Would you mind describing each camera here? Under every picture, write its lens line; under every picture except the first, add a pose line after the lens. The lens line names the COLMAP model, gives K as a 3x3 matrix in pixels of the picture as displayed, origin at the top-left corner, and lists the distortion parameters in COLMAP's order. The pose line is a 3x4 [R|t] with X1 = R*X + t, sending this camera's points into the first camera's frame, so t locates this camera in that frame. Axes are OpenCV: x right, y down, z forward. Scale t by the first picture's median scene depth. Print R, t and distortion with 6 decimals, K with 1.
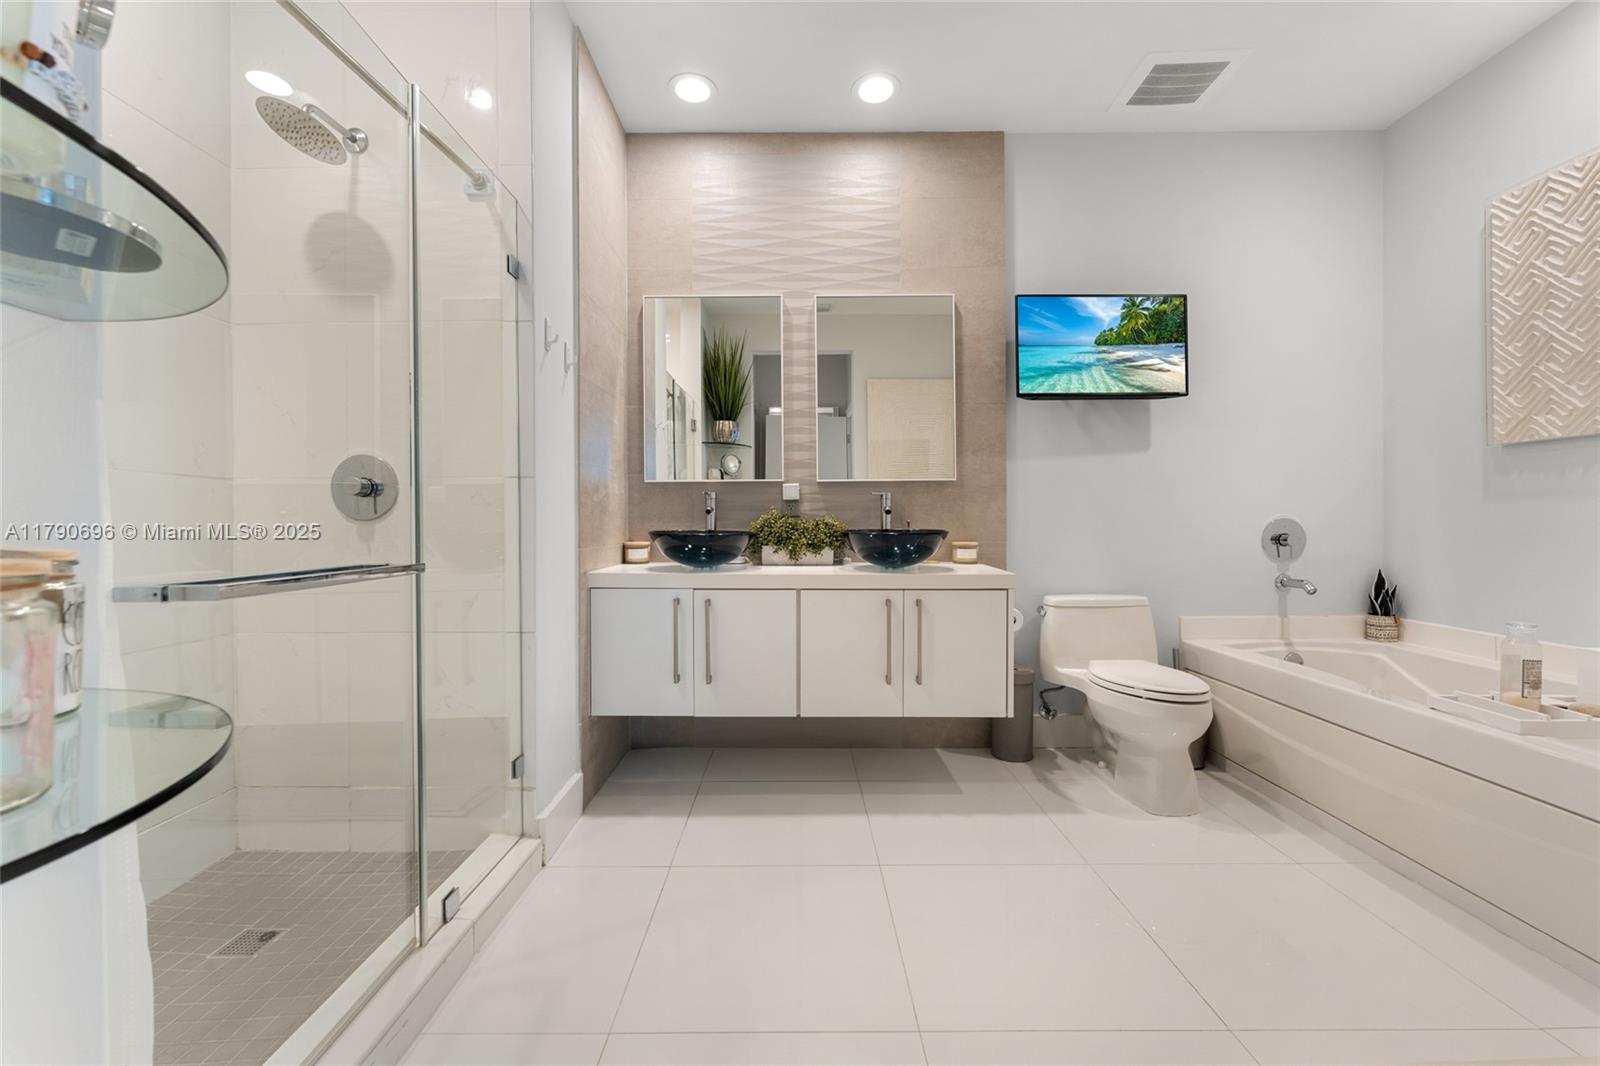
lens RADIAL K [[638.5, 0, 797.1], [0, 638.5, 536.0], [0, 0, 1]] dist [0.000468, 0.000678]
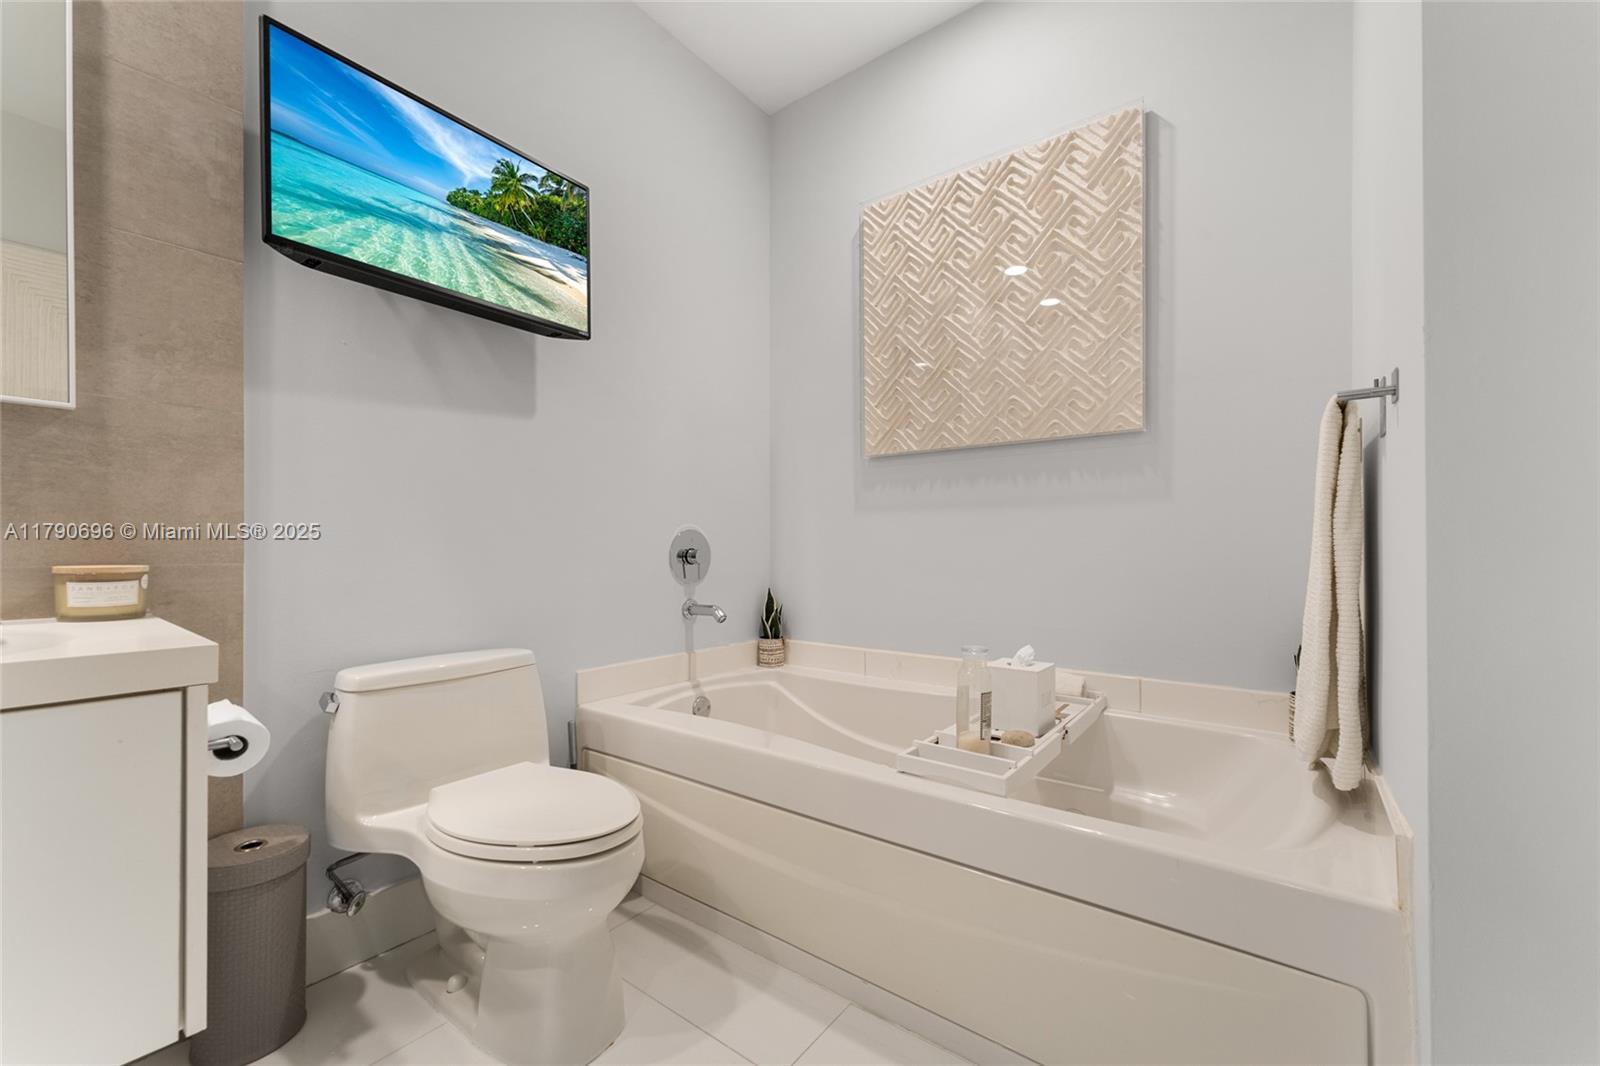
lens RADIAL K [[638.5, 0, 797.1], [0, 638.5, 536.0], [0, 0, 1]] dist [0.000468, 0.000678]
pose [[0.601920, 0.019923, 0.798308, 0.216901], [0.013676, 0.999285, -0.035250, 0.011772], [-0.798439, 0.032135, 0.601217, 0.440186]]
